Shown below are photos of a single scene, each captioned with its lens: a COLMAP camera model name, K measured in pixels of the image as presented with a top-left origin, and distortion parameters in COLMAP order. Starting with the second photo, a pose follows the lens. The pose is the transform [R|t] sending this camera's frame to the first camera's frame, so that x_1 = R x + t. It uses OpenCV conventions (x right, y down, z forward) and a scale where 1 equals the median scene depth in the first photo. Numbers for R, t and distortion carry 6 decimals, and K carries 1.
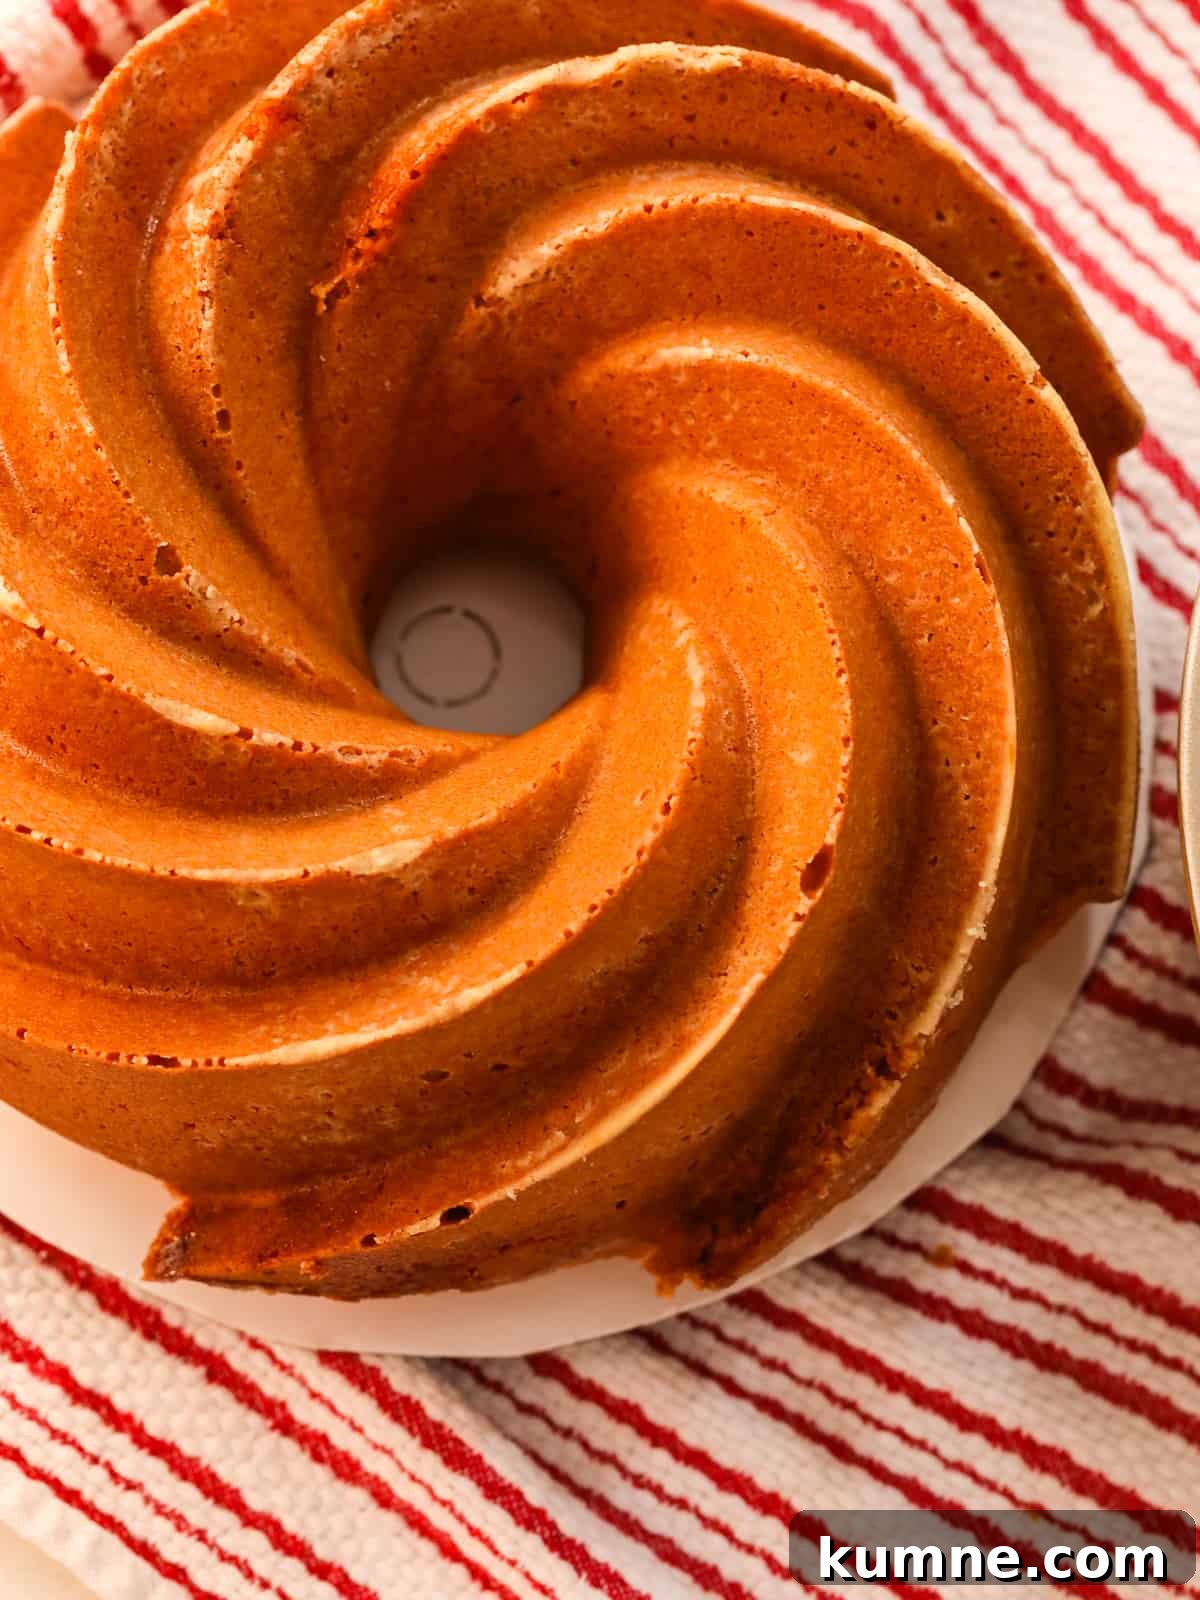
lens RADIAL K [[5540.9, 0, 602.2], [0, 5540.9, 798.9], [0, 0, 1]] dist [-0.185706, 0.000000]
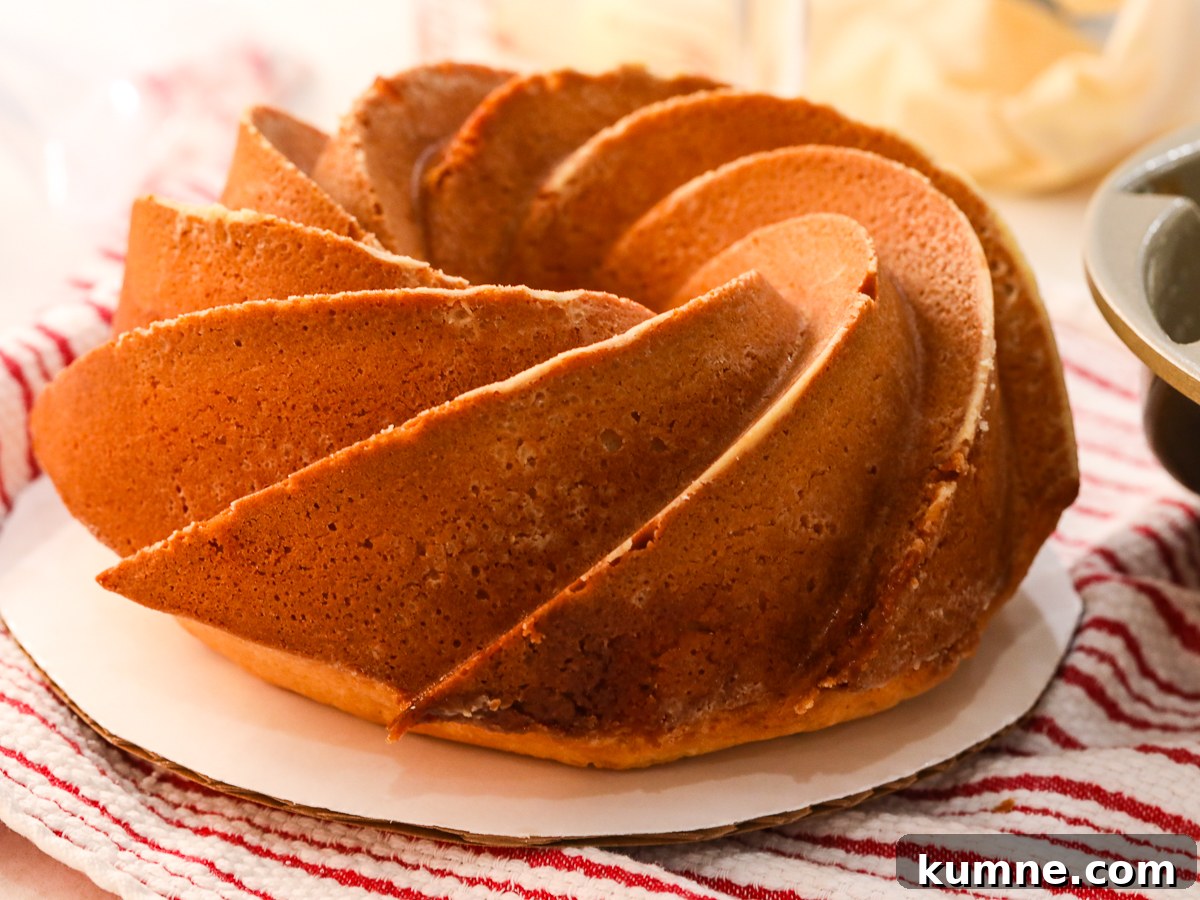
lens RADIAL K [[4155.7, 0, 598.9], [0, 4155.7, 449.1], [0, 0, 1]] dist [-0.185706, 0.000000]
pose [[0.985666, -0.068908, 0.153994, -0.178784], [0.160028, 0.670892, -0.724082, 0.737723], [-0.053418, 0.738347, 0.672302, 0.335946]]
